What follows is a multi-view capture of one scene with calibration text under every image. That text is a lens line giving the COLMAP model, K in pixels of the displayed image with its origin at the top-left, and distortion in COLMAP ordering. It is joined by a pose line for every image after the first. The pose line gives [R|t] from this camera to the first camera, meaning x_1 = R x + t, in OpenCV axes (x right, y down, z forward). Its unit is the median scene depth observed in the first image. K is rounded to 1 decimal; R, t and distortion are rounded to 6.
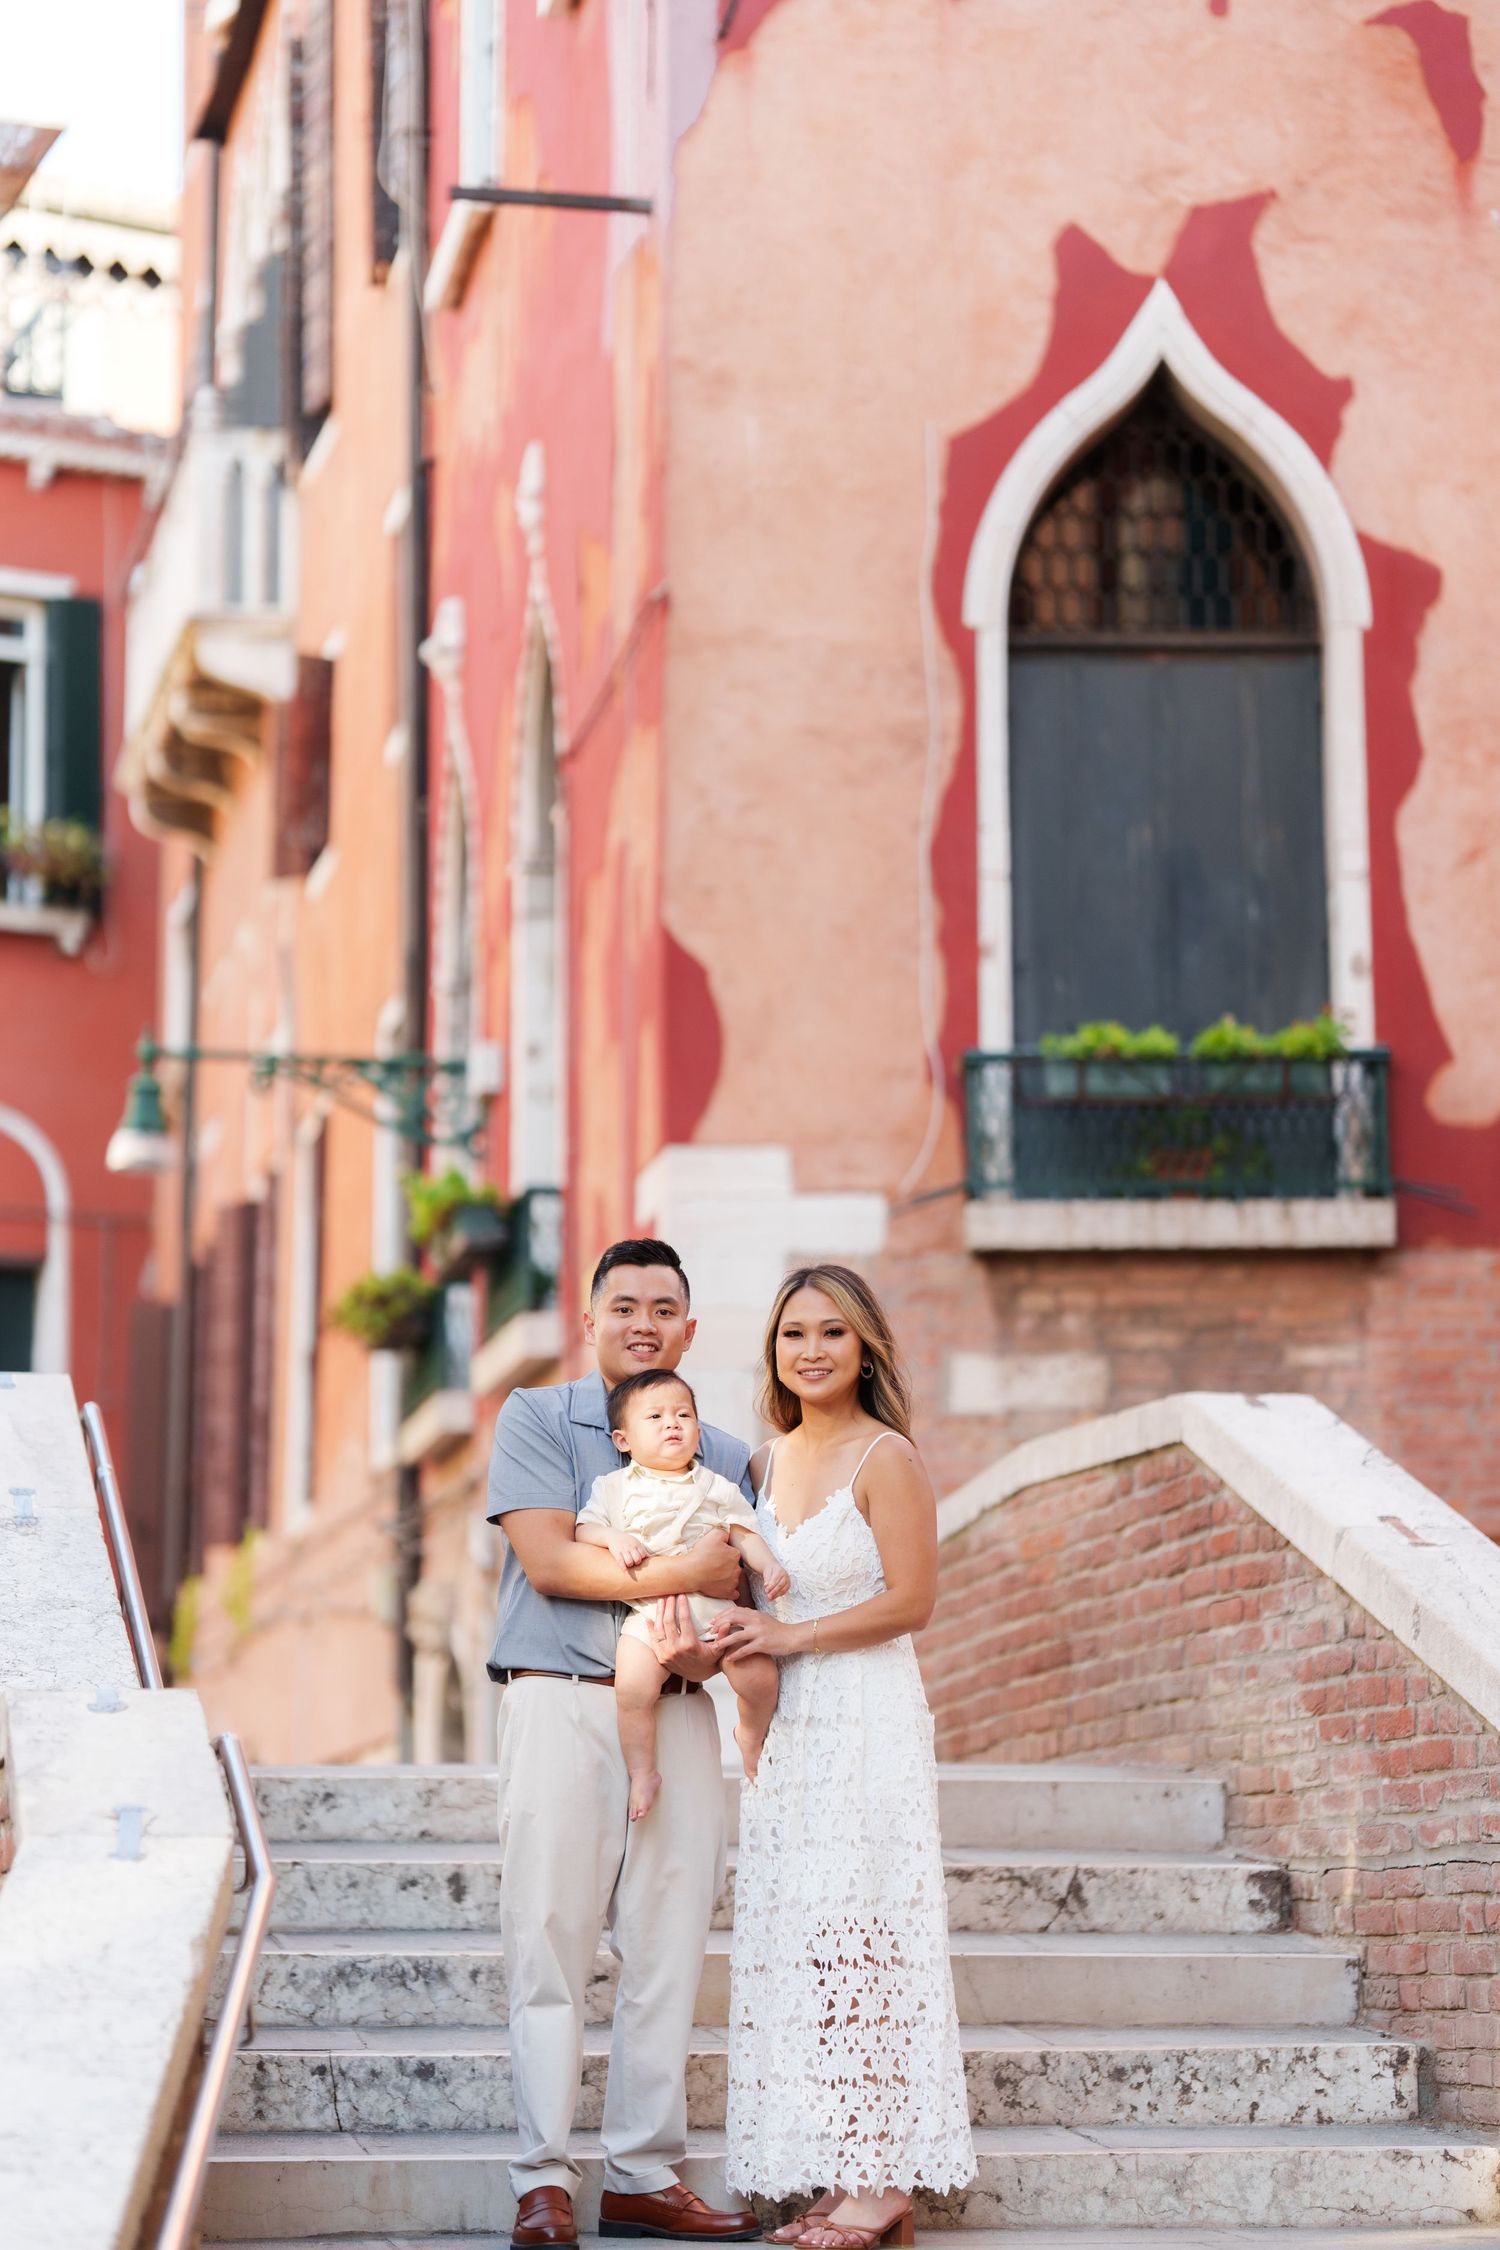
lens RADIAL K [[5383.2, 0, 768.4], [0, 5383.2, 1138.0], [0, 0, 1]] dist [-0.022331, 0.513043]
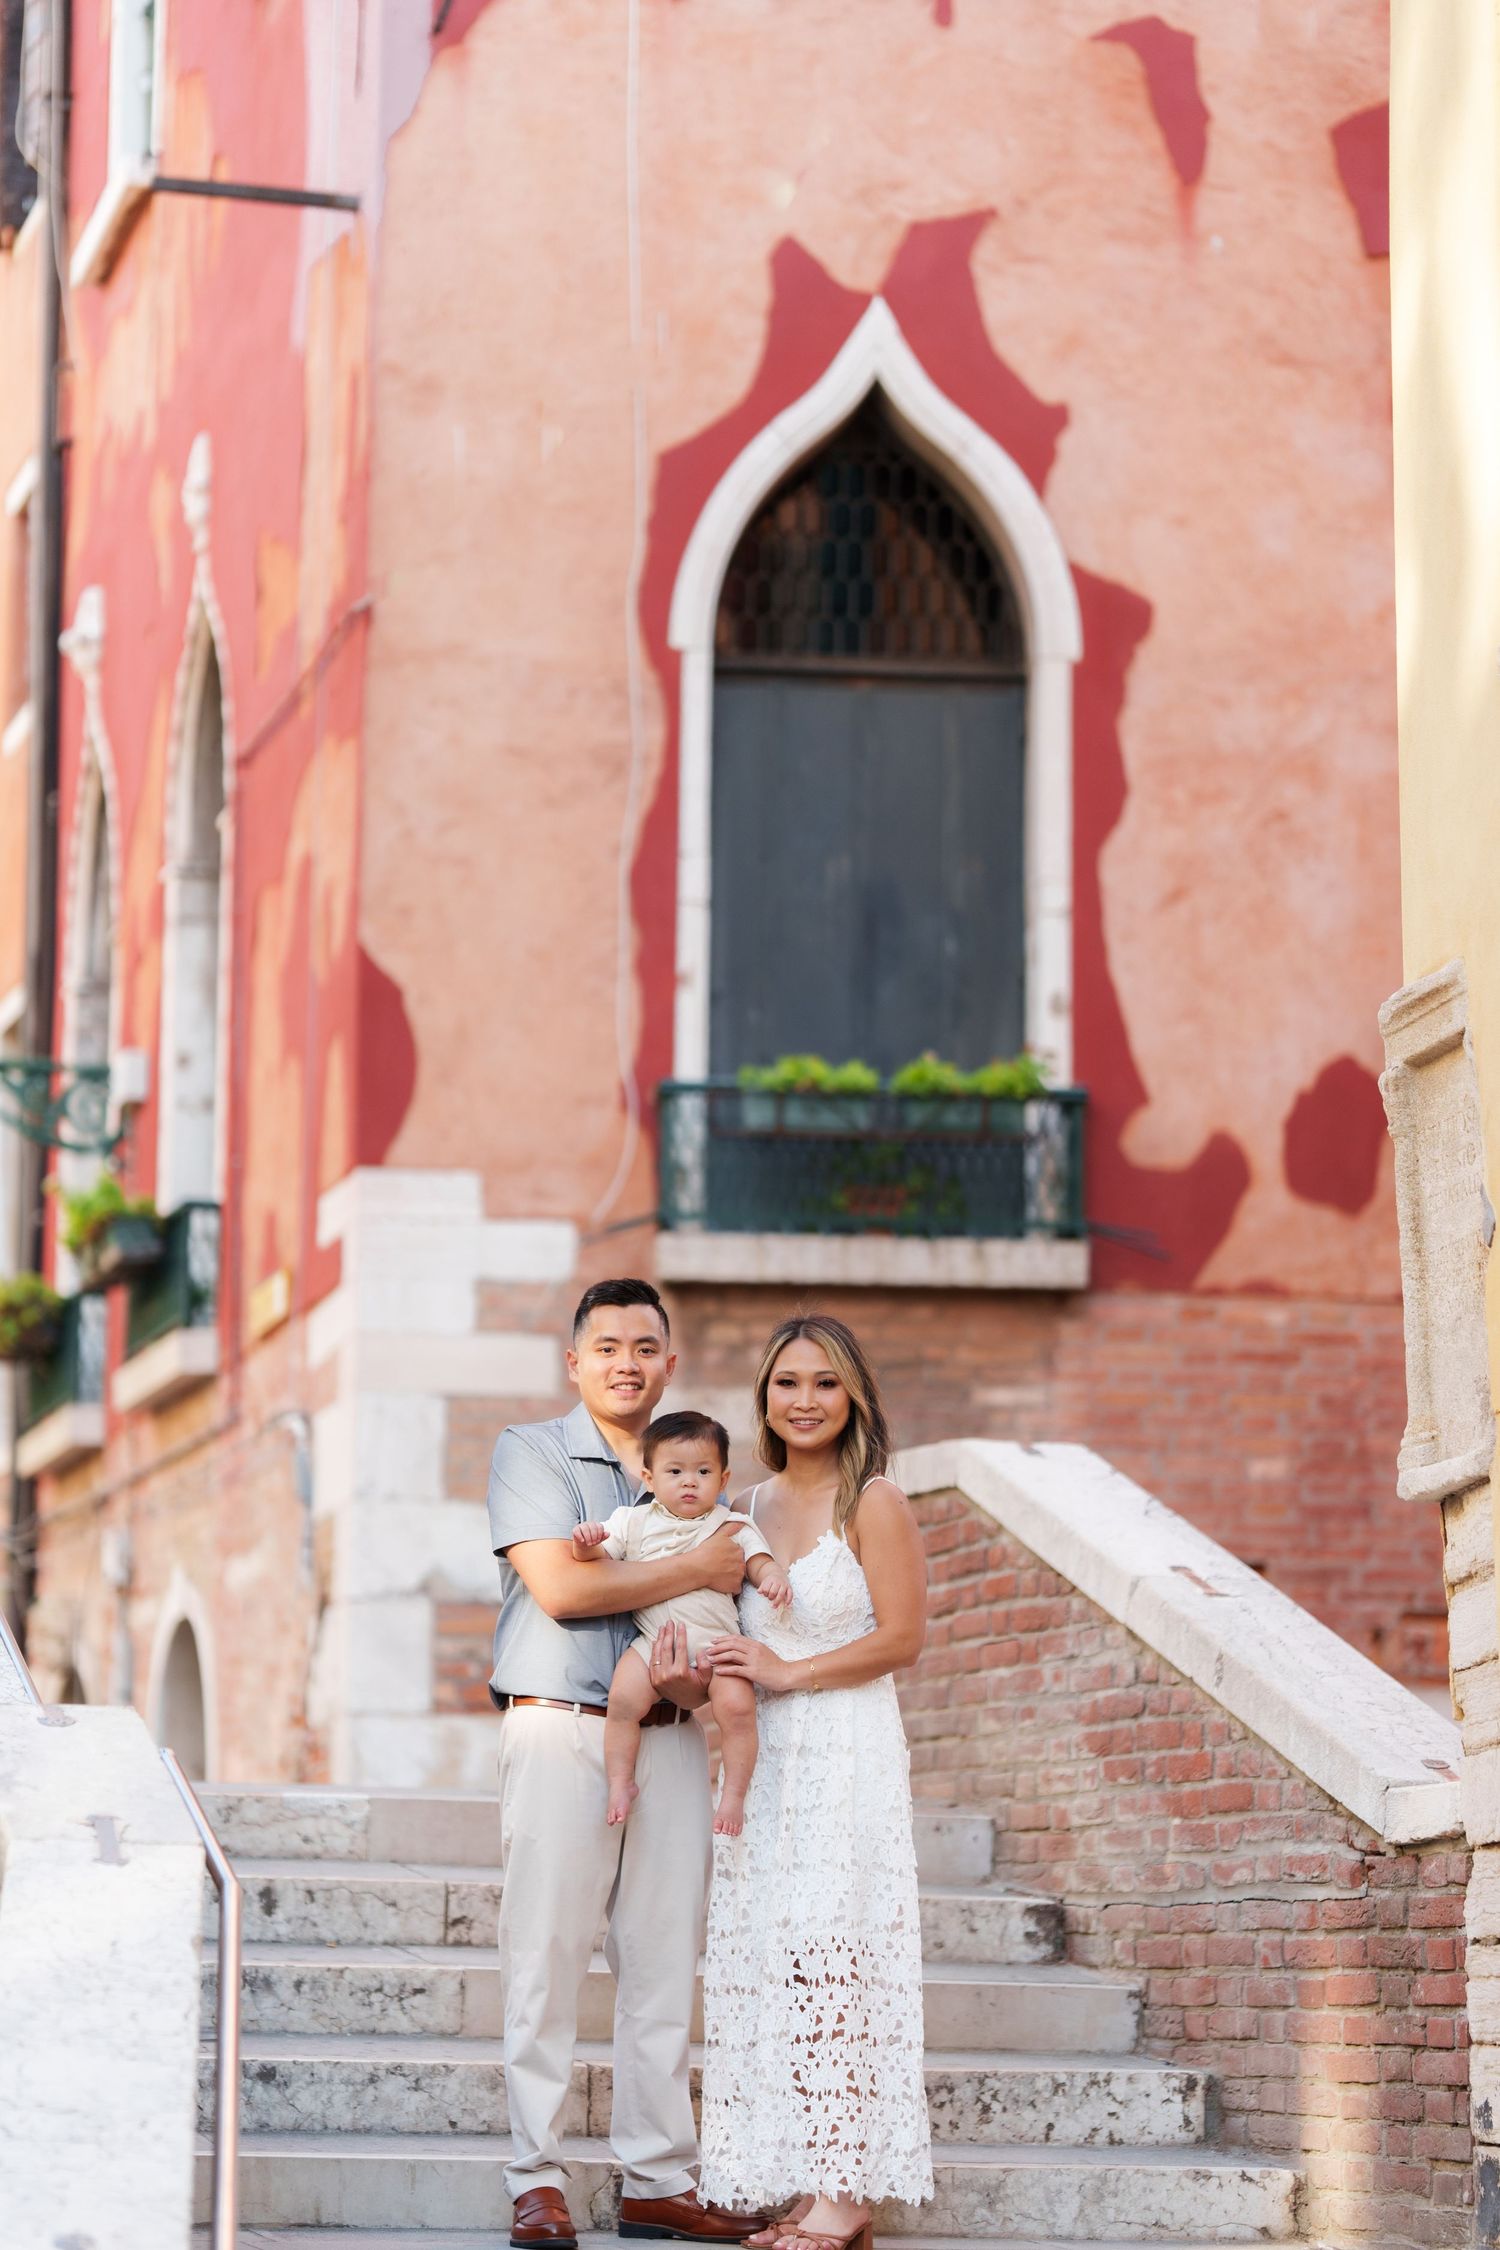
lens RADIAL K [[5751.0, 0, 317.9], [0, 5751.0, 1542.8], [0, 0, 1]] dist [-0.025911, 0.073206]
pose [[0.999404, 0.026158, 0.022544, -0.070114], [-0.027728, 0.996991, 0.072392, -0.008834], [-0.020582, -0.072974, 0.997121, -0.089163]]
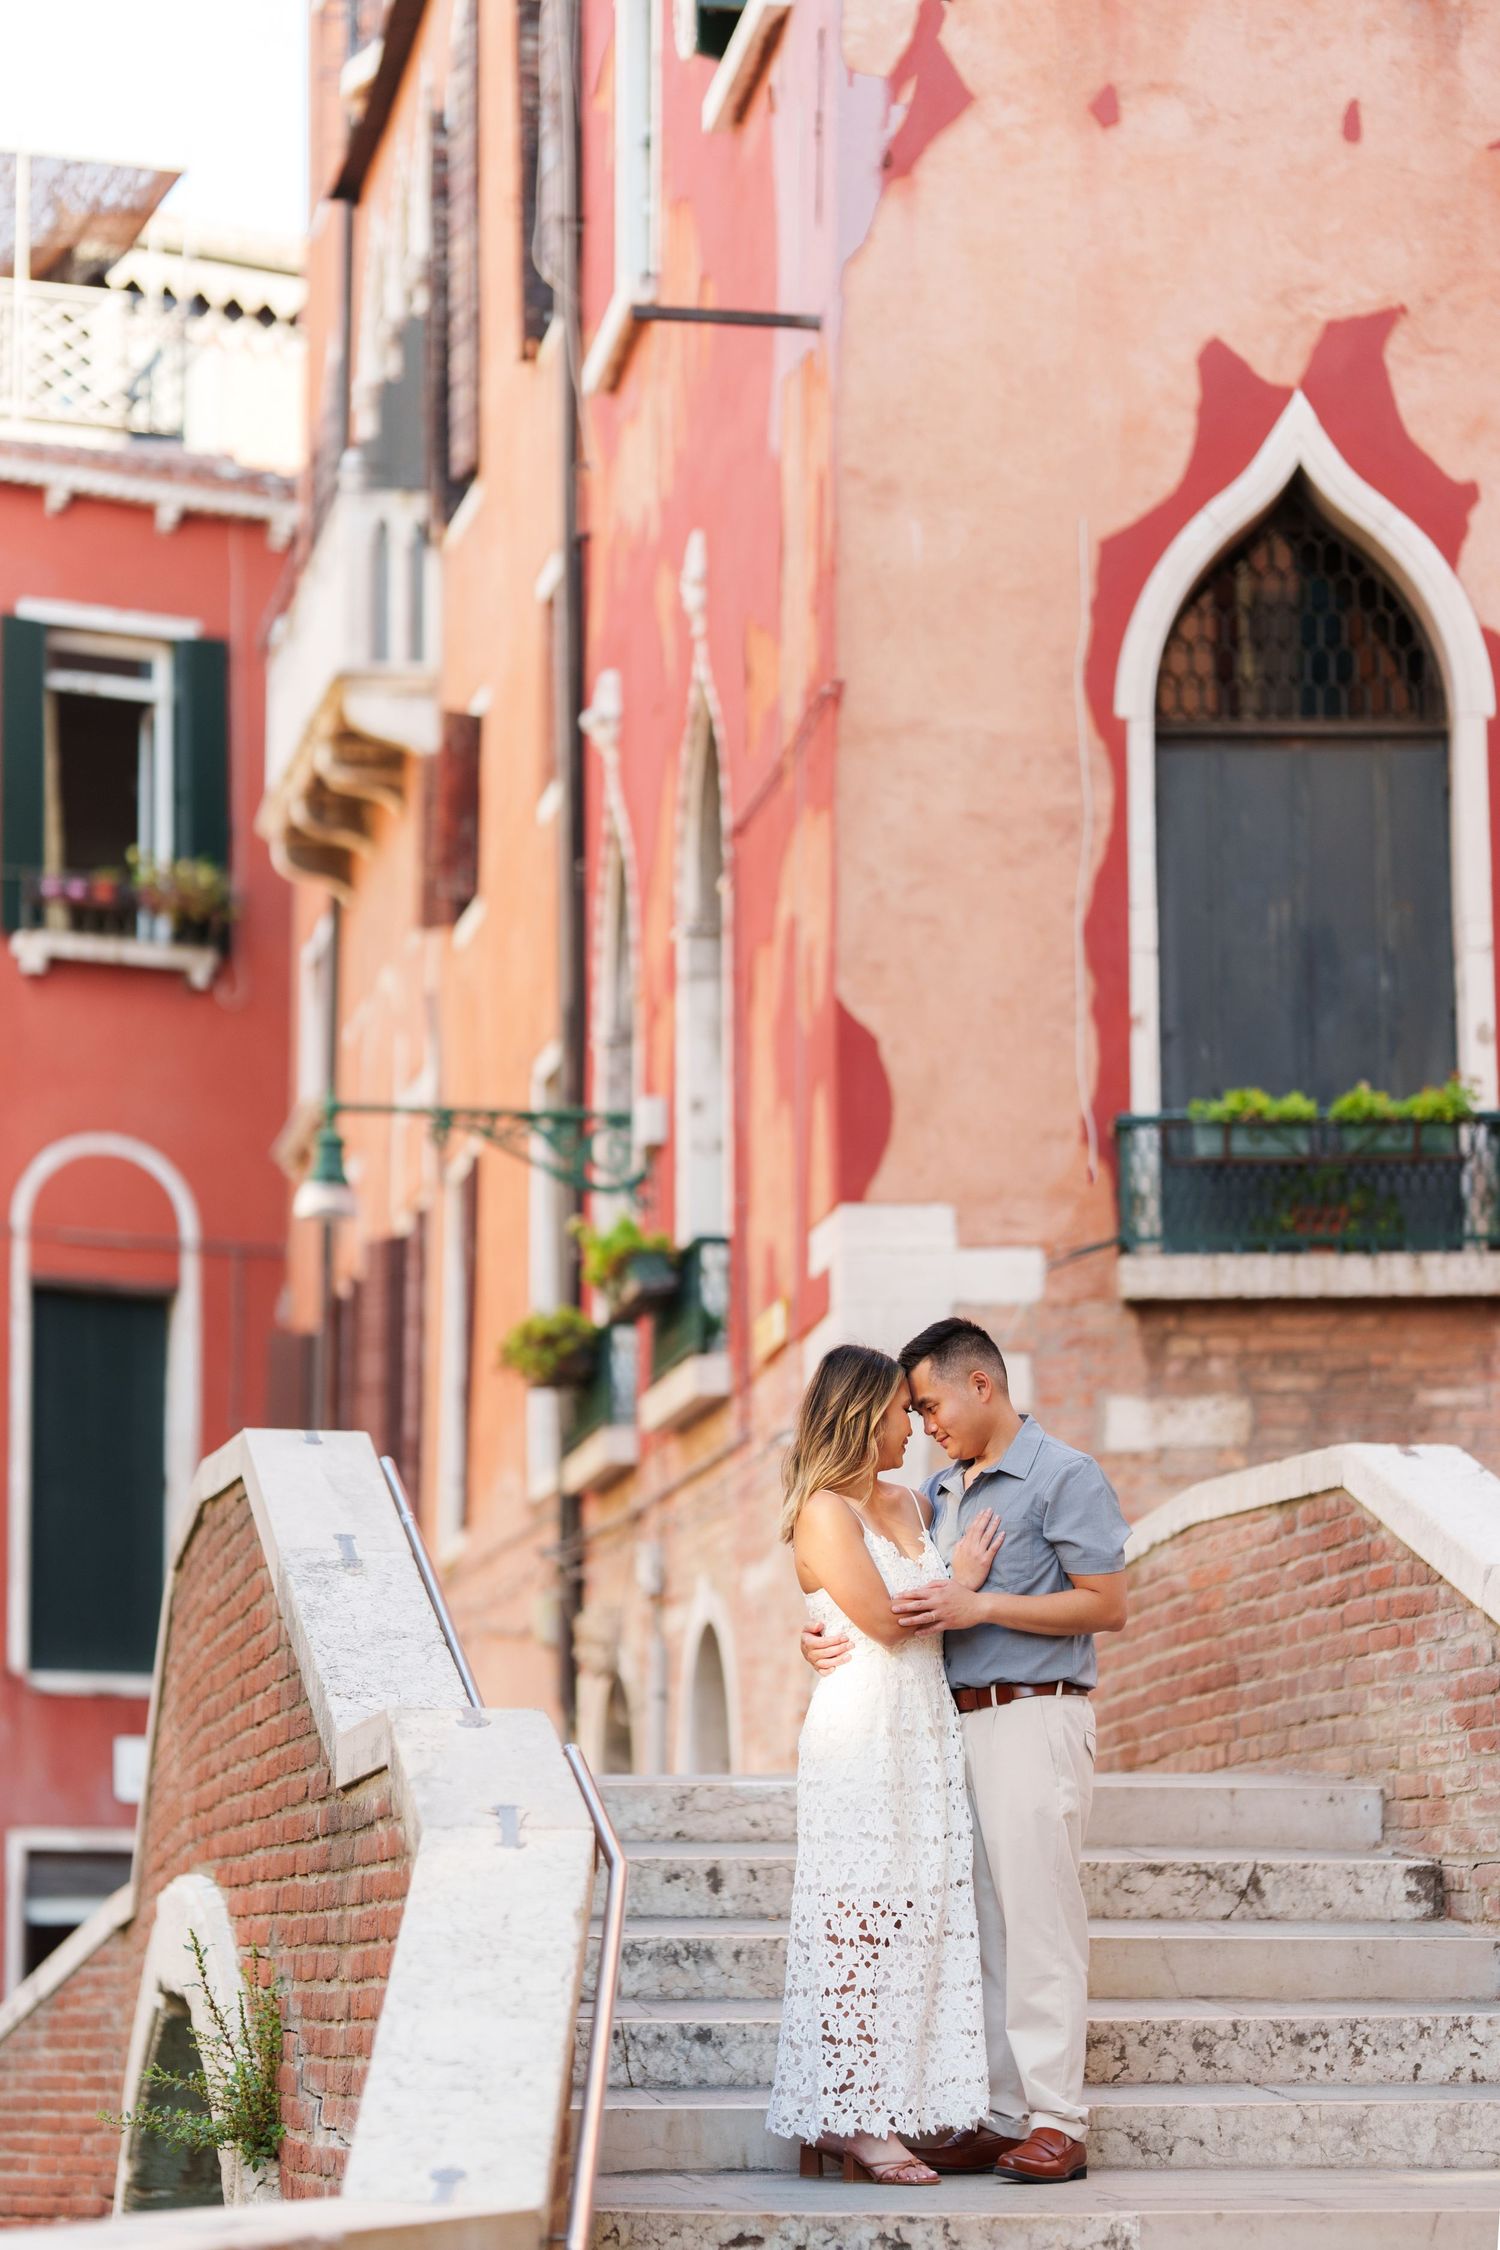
lens RADIAL K [[5581.5, 0, 737.6], [0, 5581.5, 1266.9], [0, 0, 1]] dist [-0.018093, 0.536383]
pose [[0.999870, -0.002284, -0.015991, -0.031520], [0.002660, 0.999720, 0.023524, -0.017768], [0.015932, -0.023564, 0.999595, -0.170911]]
